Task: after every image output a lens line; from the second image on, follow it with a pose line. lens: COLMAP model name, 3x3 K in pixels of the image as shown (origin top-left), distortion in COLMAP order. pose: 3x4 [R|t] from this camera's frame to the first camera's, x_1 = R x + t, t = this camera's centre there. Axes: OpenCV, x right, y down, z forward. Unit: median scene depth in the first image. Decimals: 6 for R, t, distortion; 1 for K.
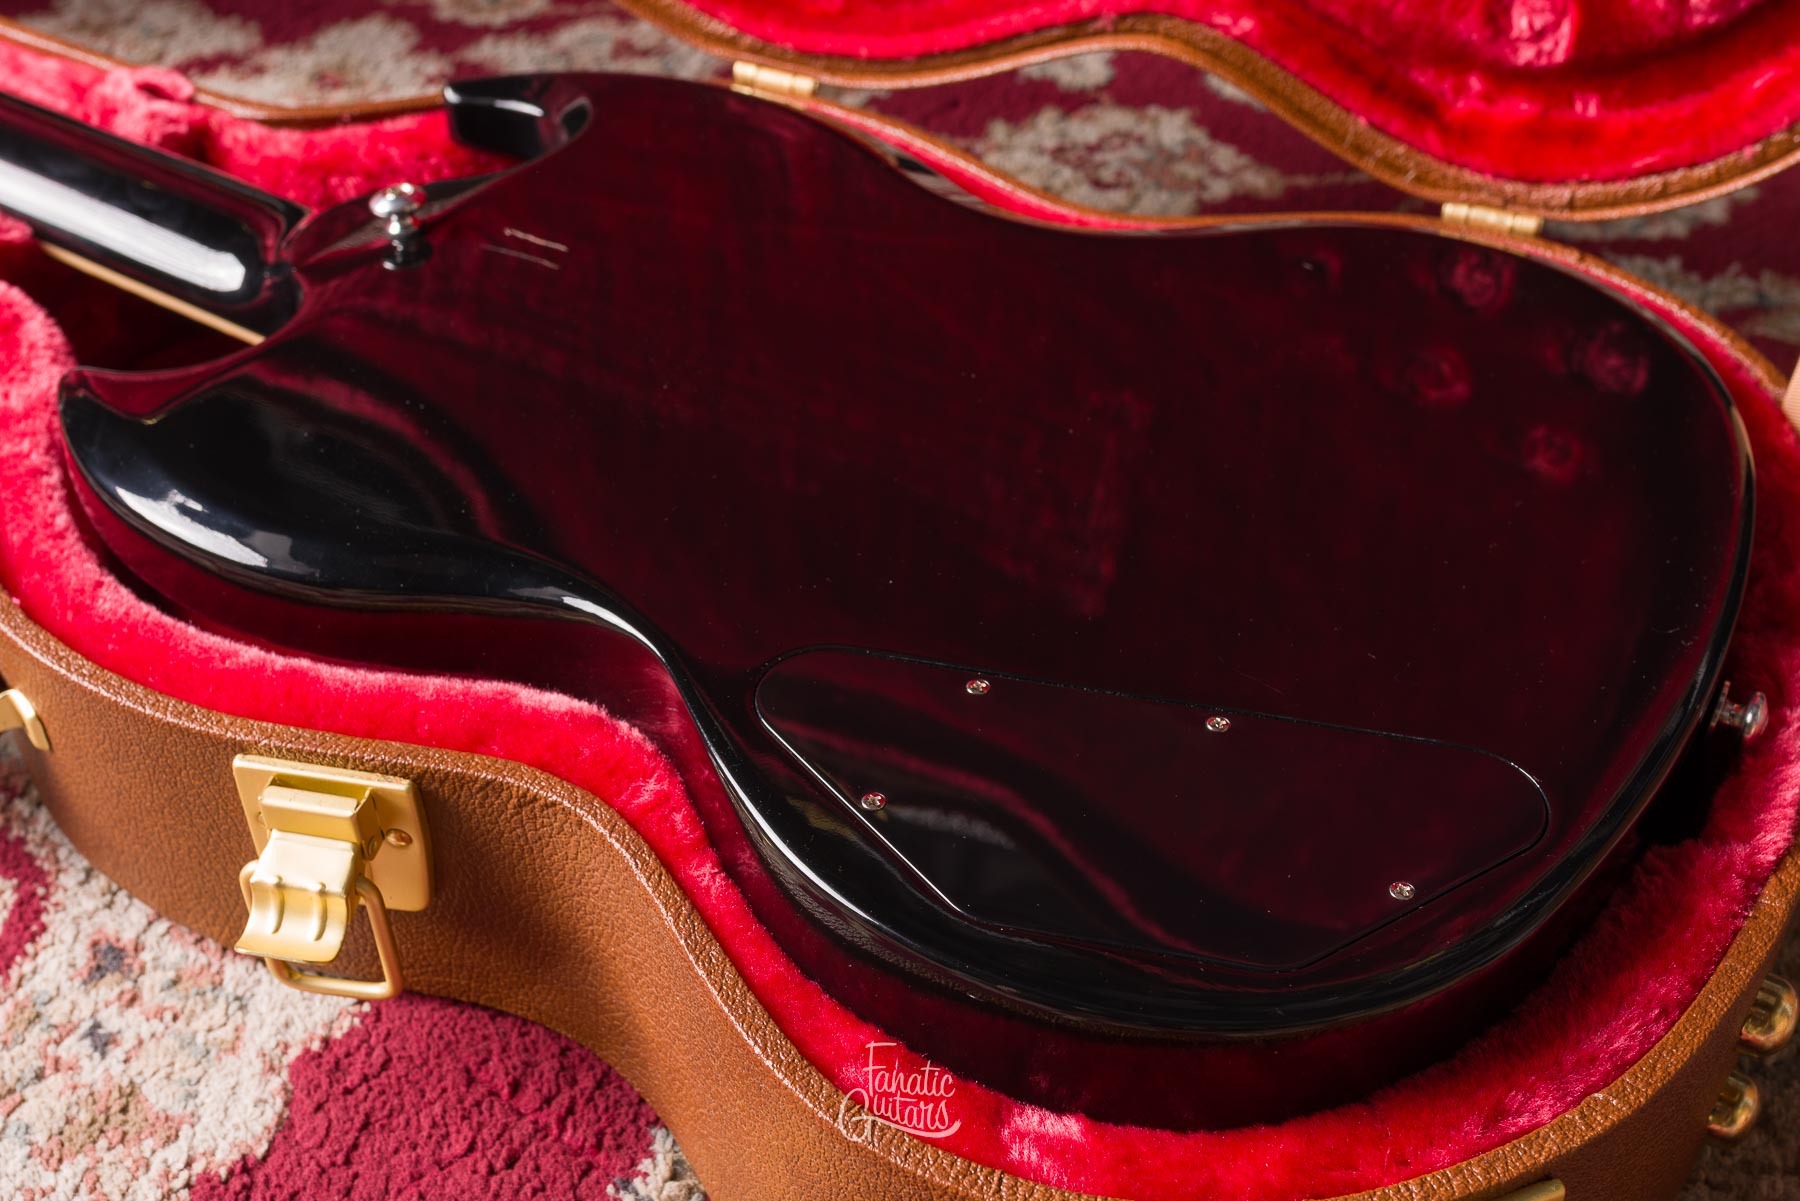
lens RADIAL K [[2115.3, 0, 899.0], [0, 2115.3, 650.2], [0, 0, 1]] dist [-0.001307, 0.003547]
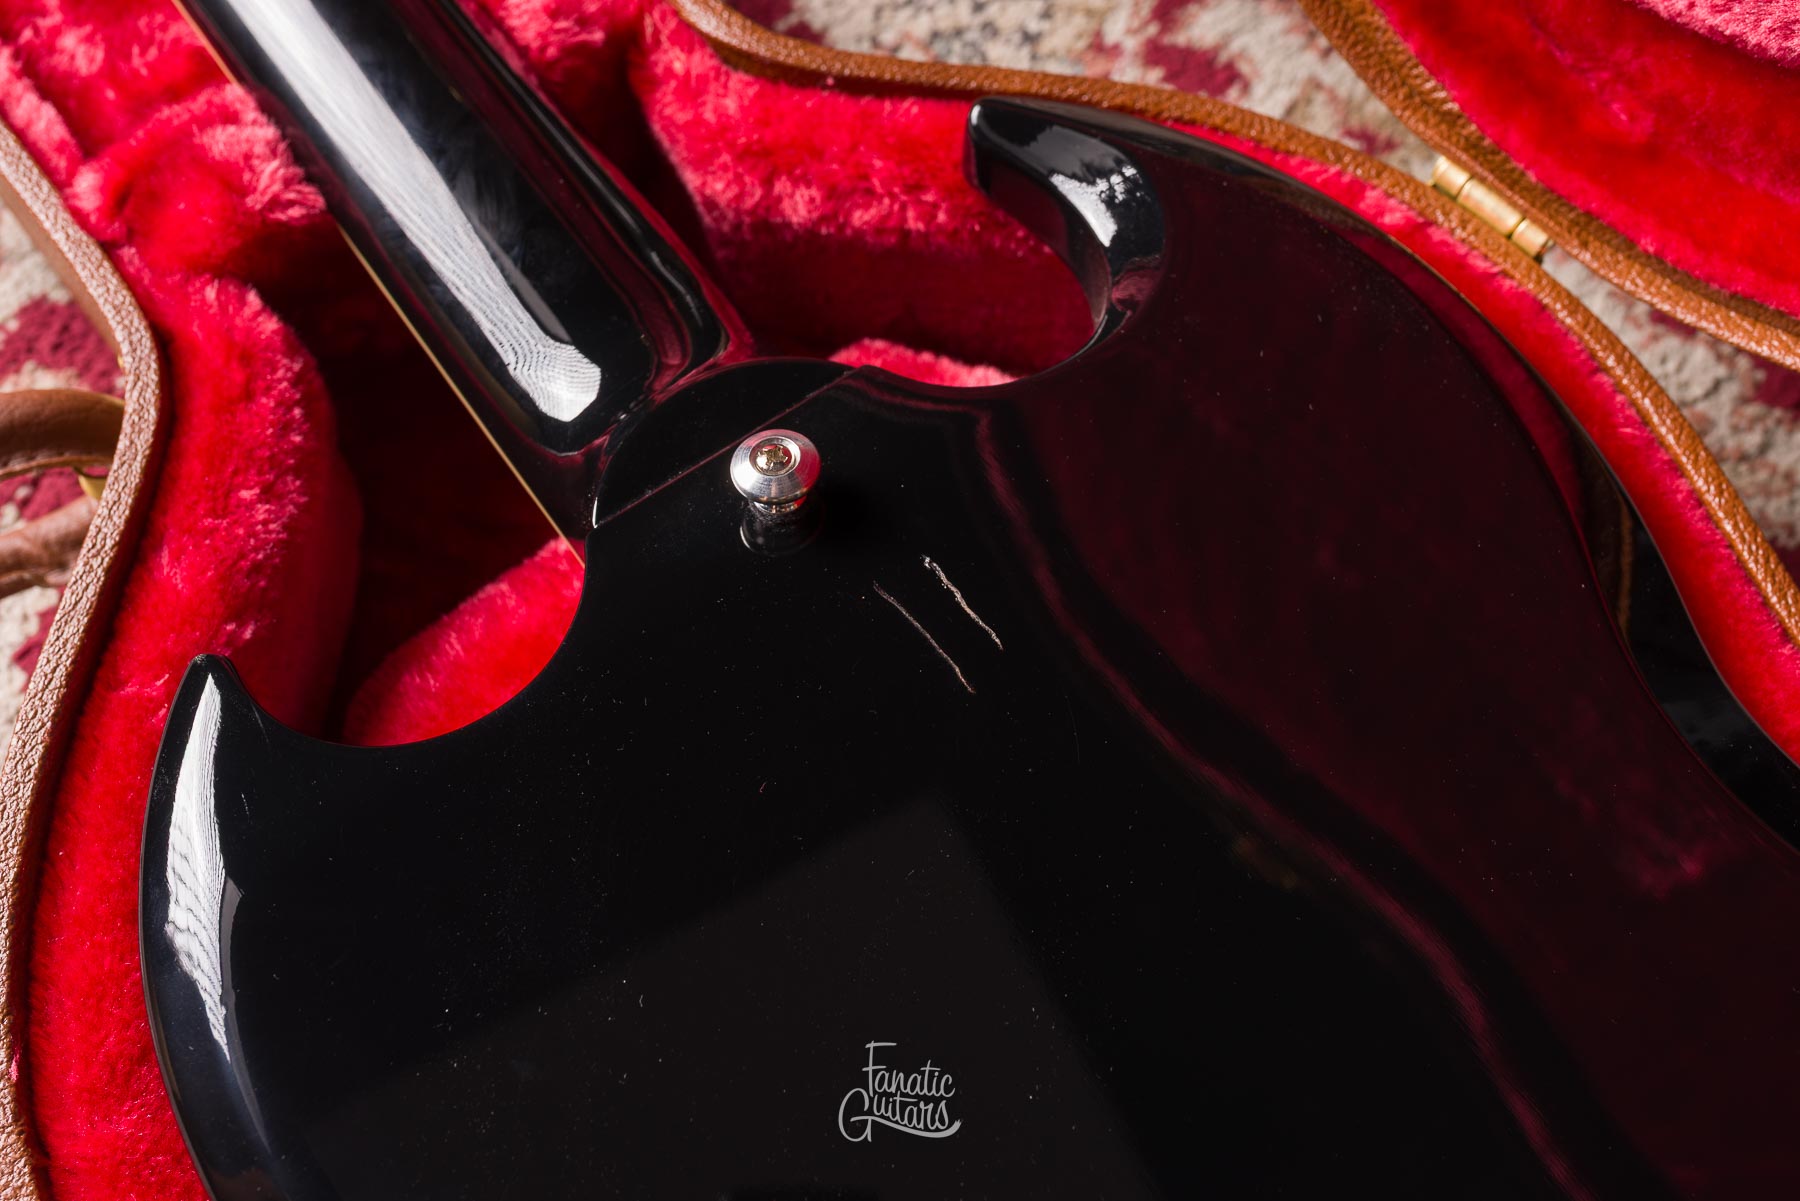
lens RADIAL K [[1808.4, 0, 899.7], [0, 1808.4, 605.9], [0, 0, 1]] dist [0.009466, -0.013602]
pose [[0.912749, 0.368438, -0.176471, -0.109041], [-0.275669, 0.874290, 0.399528, -0.455088], [0.301489, -0.316022, 0.899575, 0.599058]]
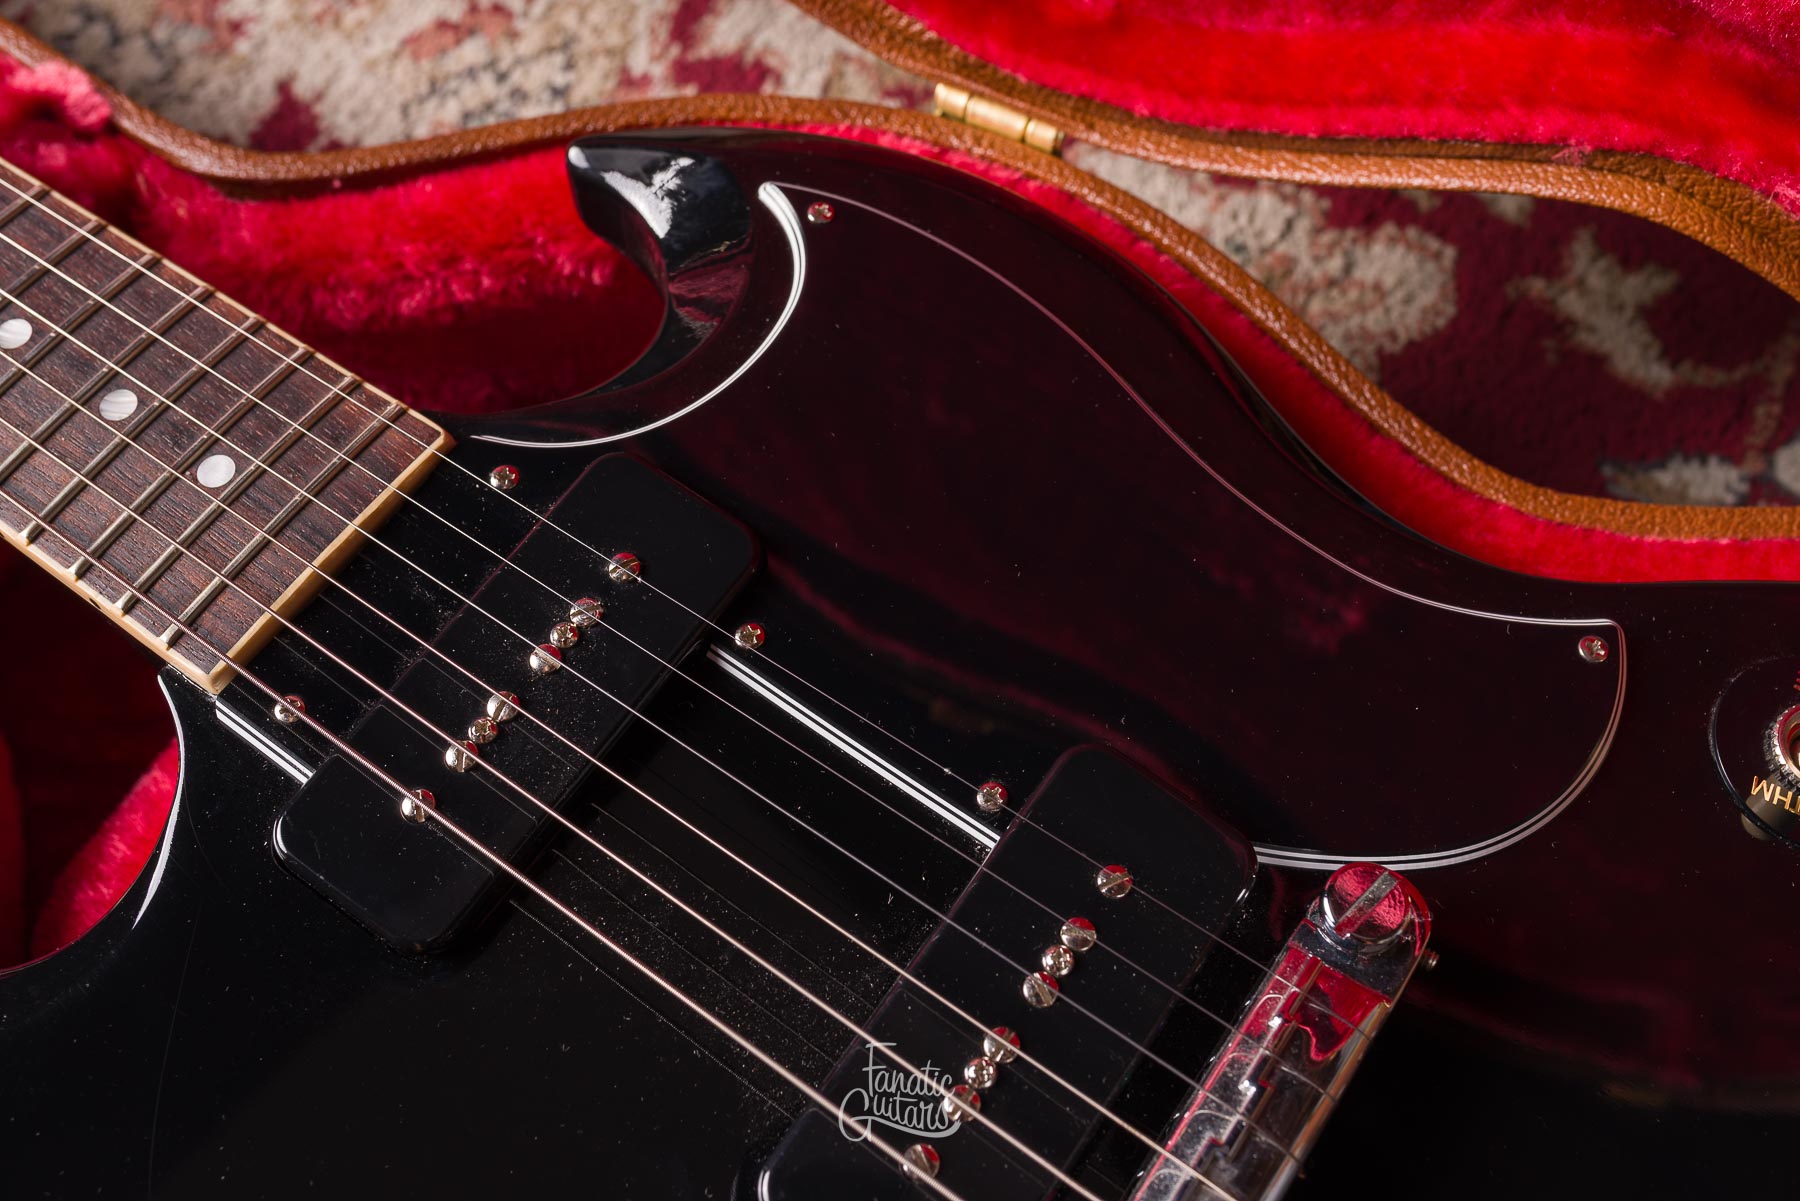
lens RADIAL K [[1808.4, 0, 899.7], [0, 1808.4, 605.9], [0, 0, 1]] dist [0.009466, -0.013602]
pose [[0.993546, 0.064811, -0.093095, -0.037806], [-0.027398, 0.933512, 0.357498, -0.447723], [0.110076, -0.352640, 0.929262, 0.608606]]
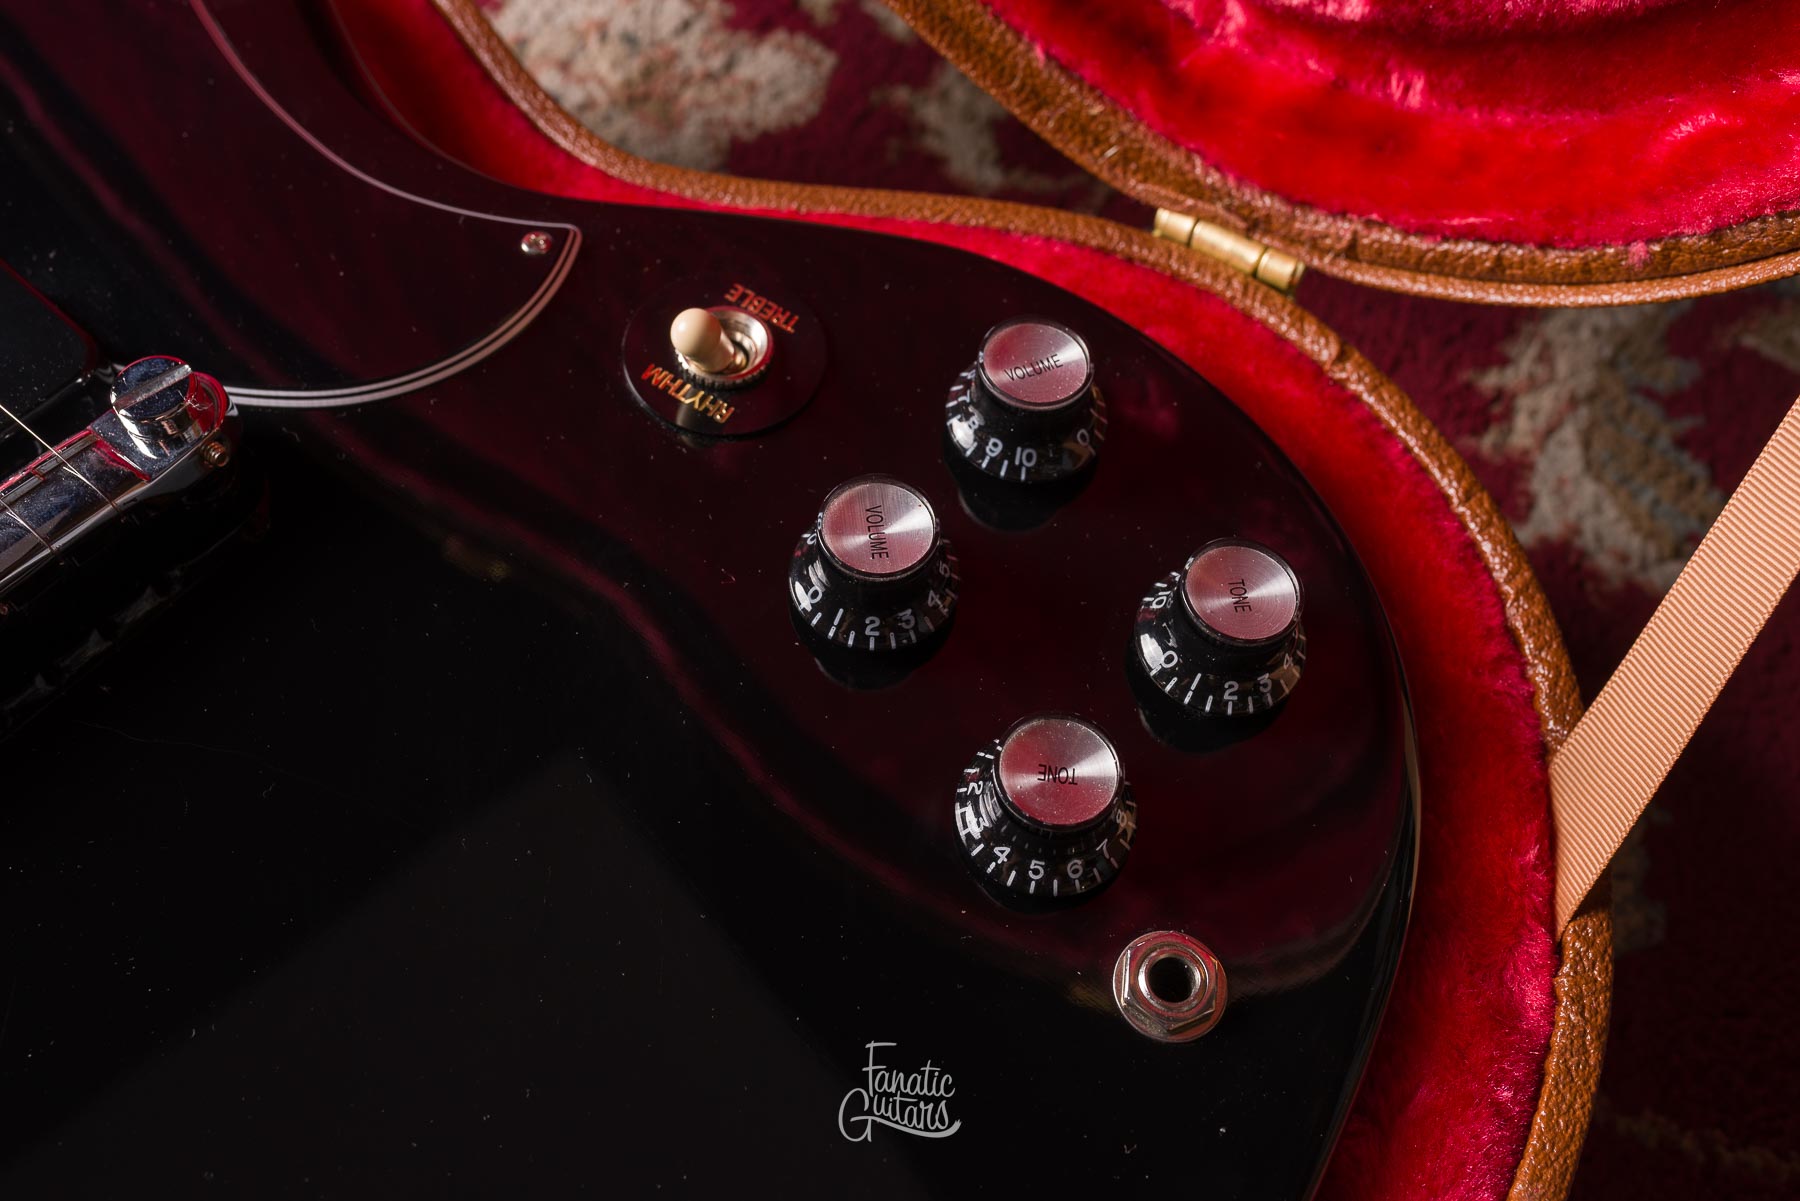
lens RADIAL K [[1827.8, 0, 896.3], [0, 1827.8, 600.5], [0, 0, 1]] dist [0.001658, 0.001362]
pose [[0.981187, 0.150839, -0.120499, 0.332043], [-0.108601, 0.947270, 0.301471, -0.319262], [0.159619, -0.282713, 0.945830, 0.578949]]
